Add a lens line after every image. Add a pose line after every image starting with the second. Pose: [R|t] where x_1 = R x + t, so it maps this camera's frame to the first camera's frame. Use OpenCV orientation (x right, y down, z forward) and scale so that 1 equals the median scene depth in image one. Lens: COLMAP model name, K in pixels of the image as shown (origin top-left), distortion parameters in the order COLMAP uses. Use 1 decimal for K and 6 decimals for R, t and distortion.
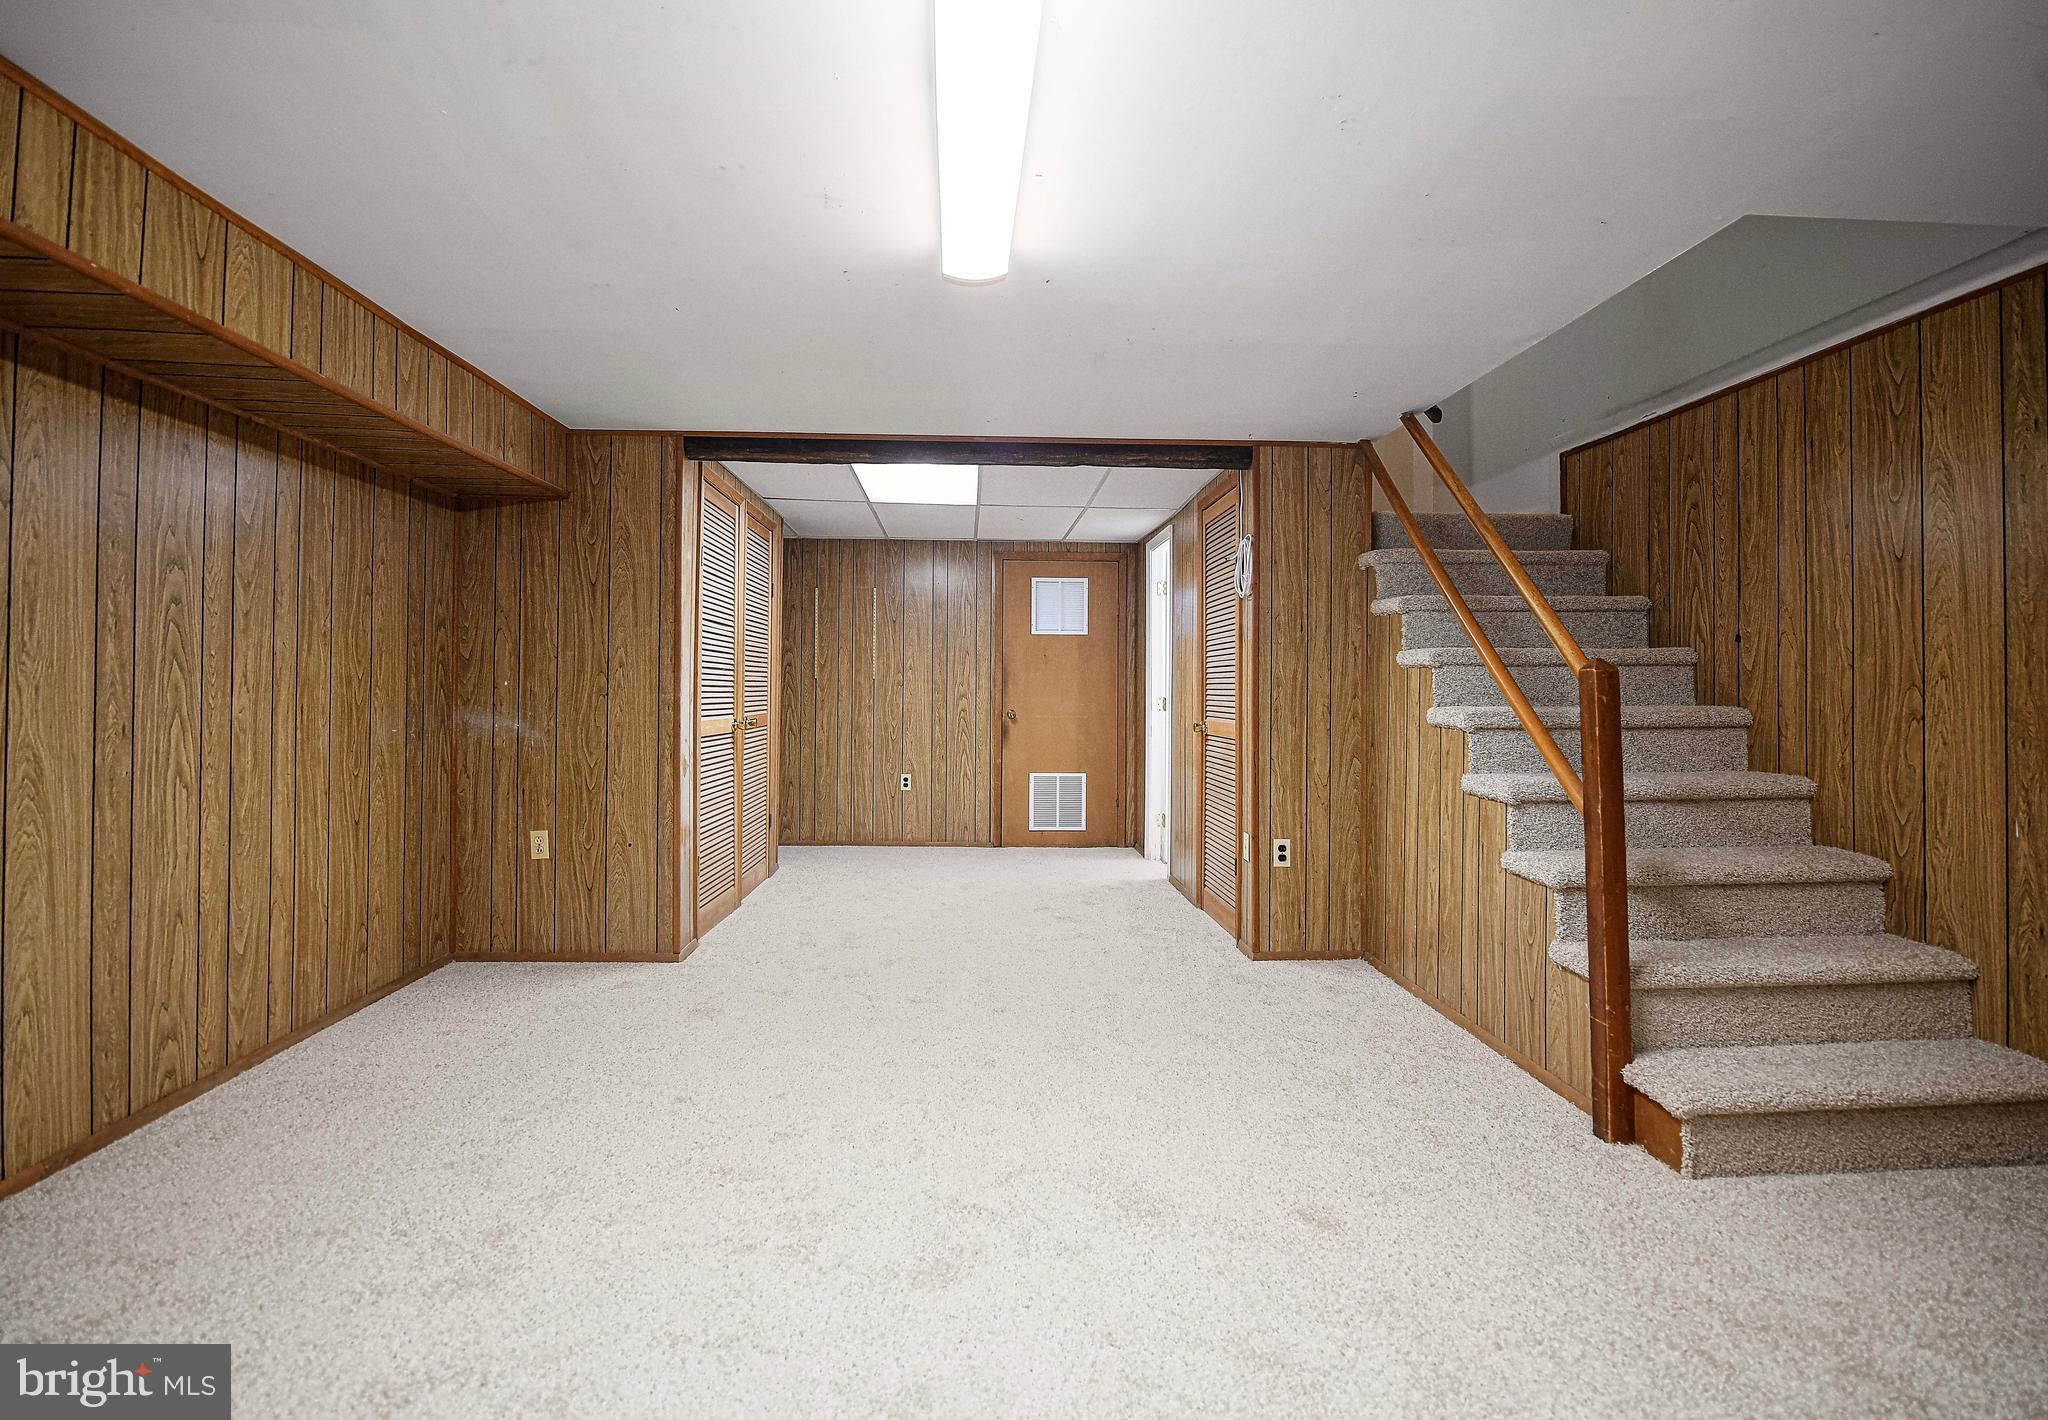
lens RADIAL K [[916.8, 0, 1025.2], [0, 916.8, 692.1], [0, 0, 1]] dist [-0.000002, 0.000003]
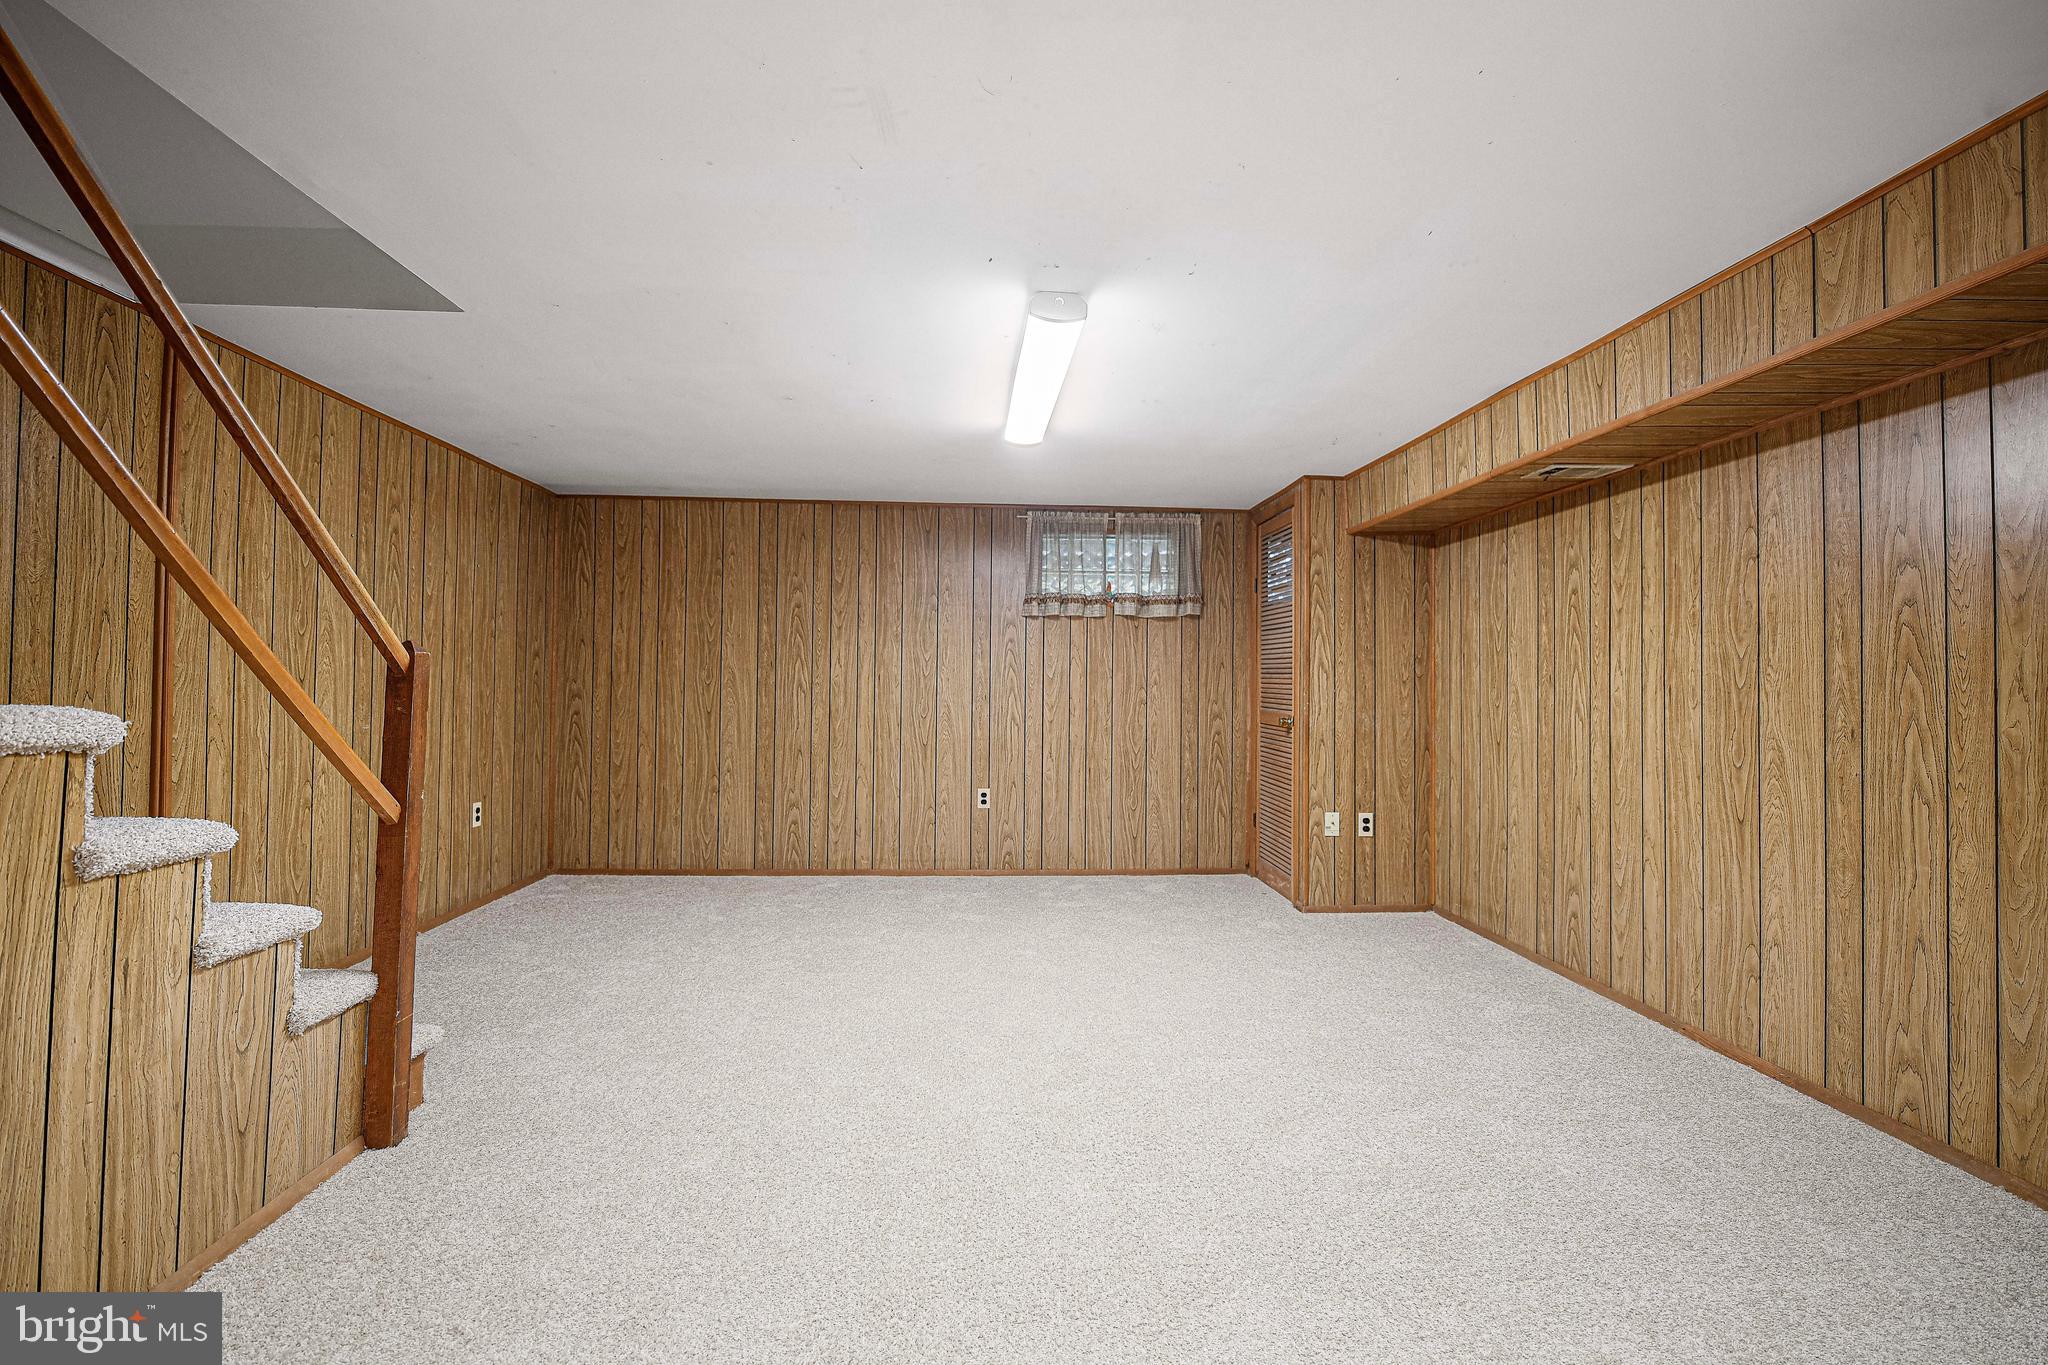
lens RADIAL K [[940.9, 0, 1027.4], [0, 940.9, 673.1], [0, 0, 1]] dist [0.000308, 0.000022]
pose [[-0.999851, -0.015600, -0.007389, -0.013866], [-0.015526, 0.999830, -0.009991, -0.003075], [0.007544, -0.009875, -0.999923, 2.027231]]
